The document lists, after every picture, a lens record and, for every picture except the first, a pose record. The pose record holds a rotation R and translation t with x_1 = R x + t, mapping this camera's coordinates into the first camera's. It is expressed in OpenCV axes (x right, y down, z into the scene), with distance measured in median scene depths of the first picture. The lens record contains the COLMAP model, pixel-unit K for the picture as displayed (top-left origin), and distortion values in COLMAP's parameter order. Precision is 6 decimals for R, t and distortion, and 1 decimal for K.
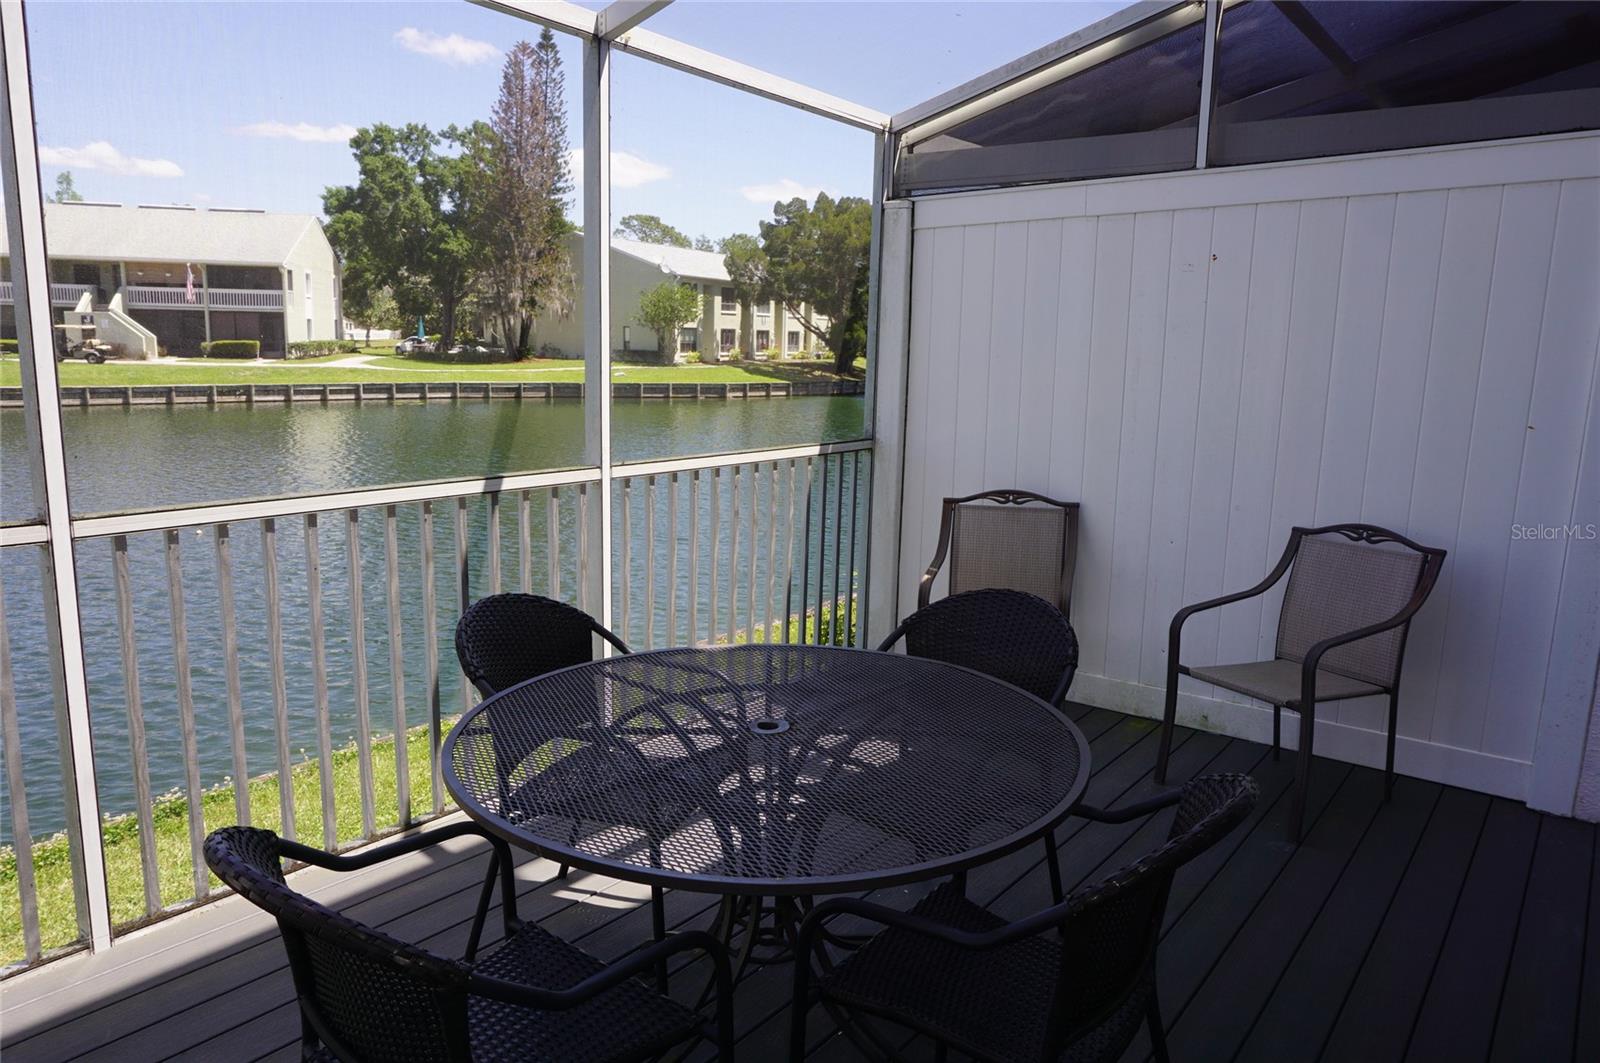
lens RADIAL K [[1068.0, 0, 805.4], [0, 1068.0, 534.8], [0, 0, 1]] dist [0.000648, -0.001180]
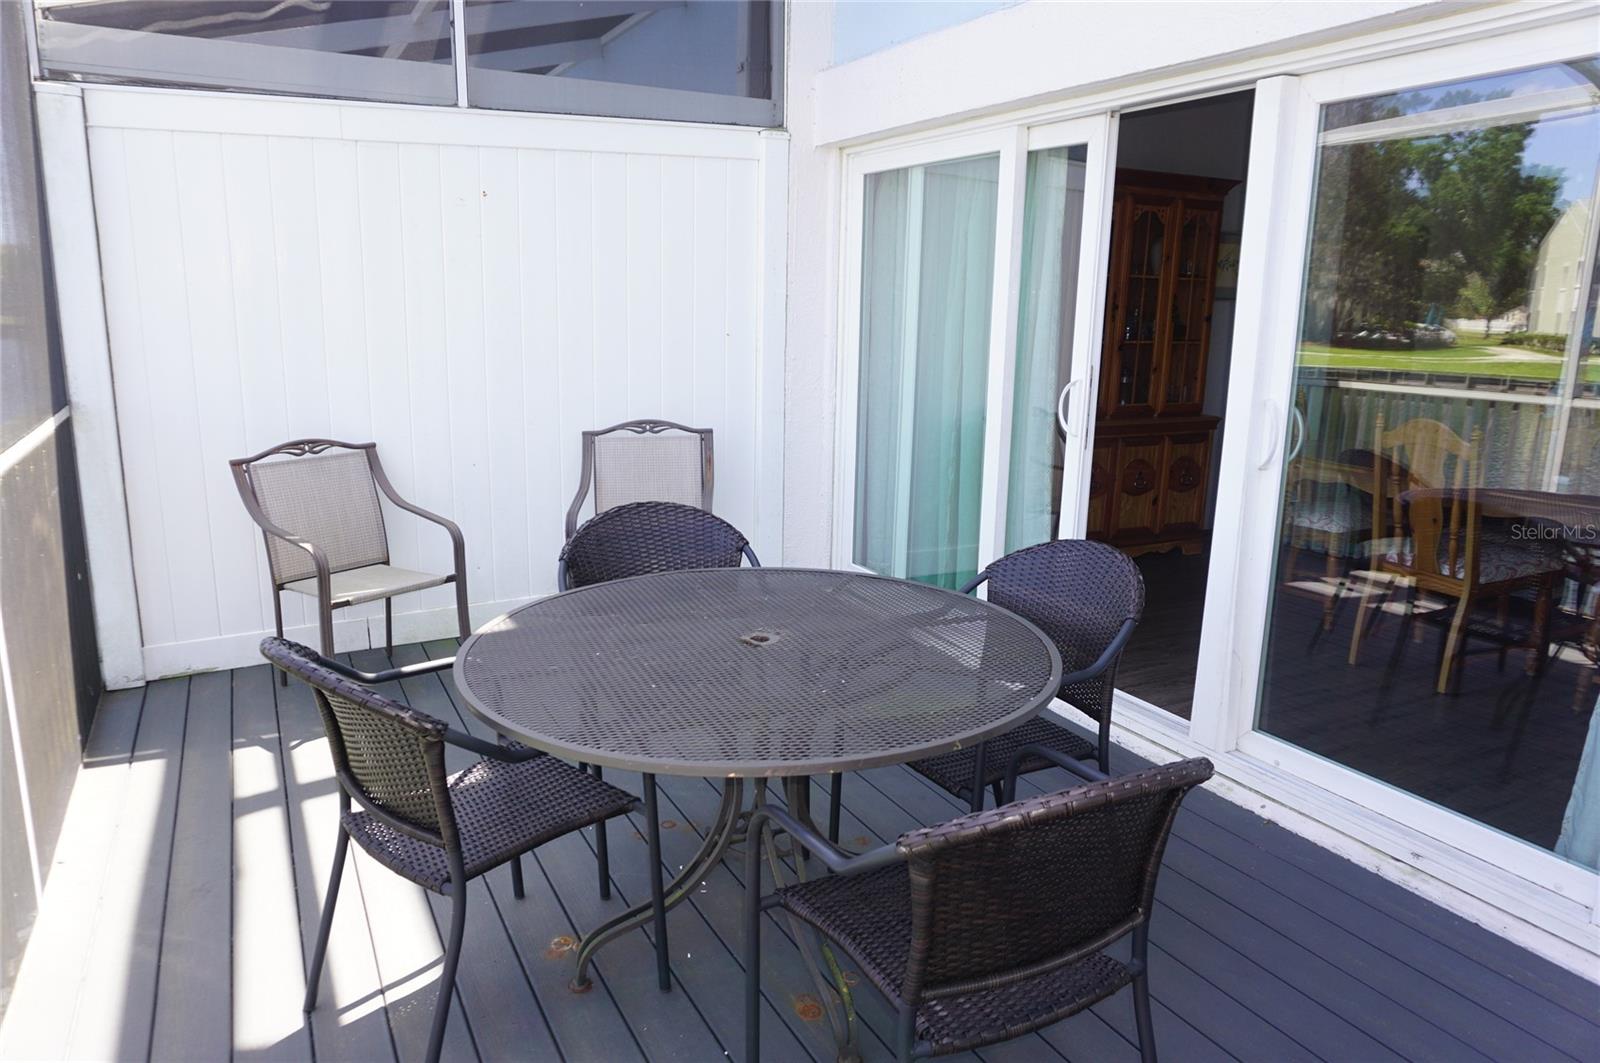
lens RADIAL K [[1068.0, 0, 805.4], [0, 1068.0, 534.8], [0, 0, 1]] dist [0.000648, -0.001180]
pose [[0.417109, -0.219576, 0.881934, -0.513601], [0.157884, 0.973129, 0.167610, -0.055519], [-0.895038, 0.069332, 0.440568, 0.261915]]
